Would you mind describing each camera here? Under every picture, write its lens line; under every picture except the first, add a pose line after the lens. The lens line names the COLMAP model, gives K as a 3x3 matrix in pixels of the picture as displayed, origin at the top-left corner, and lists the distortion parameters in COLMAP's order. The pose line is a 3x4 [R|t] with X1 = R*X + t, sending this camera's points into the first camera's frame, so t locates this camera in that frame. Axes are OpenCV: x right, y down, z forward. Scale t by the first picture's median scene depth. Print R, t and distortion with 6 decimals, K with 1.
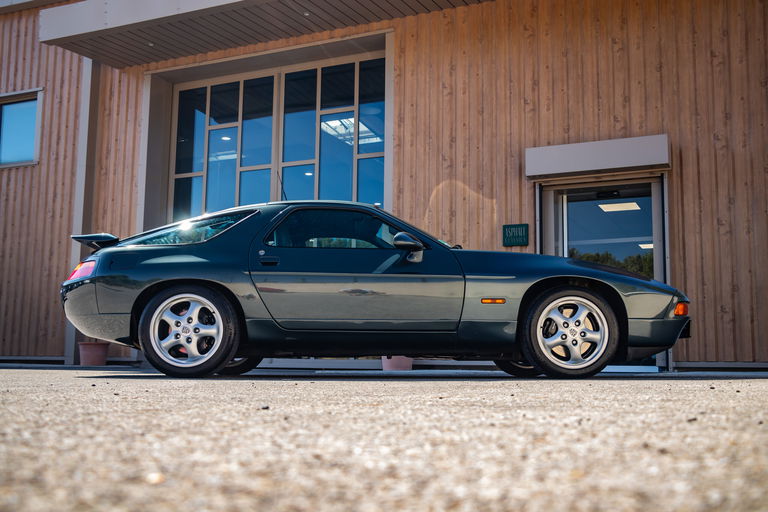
lens RADIAL K [[837.5, 0, 384.0], [0, 837.5, 256.0], [0, 0, 1]] dist [-0.001779, -0.001076]
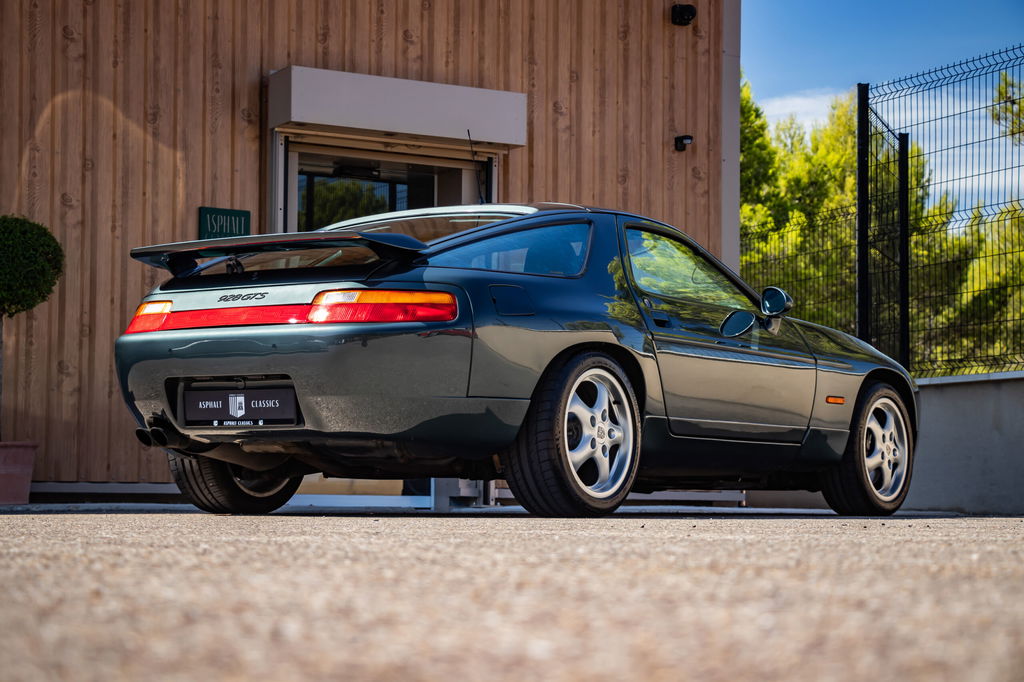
lens RADIAL K [[2130.2, 0, 512.9], [0, 2130.2, 366.2], [0, 0, 1]] dist [0.248244, 0.387490]
pose [[0.588627, 0.050572, 0.806821, -0.803135], [-0.109647, 0.993813, 0.017702, 0.014356], [-0.800934, -0.098886, 0.590530, 0.118172]]
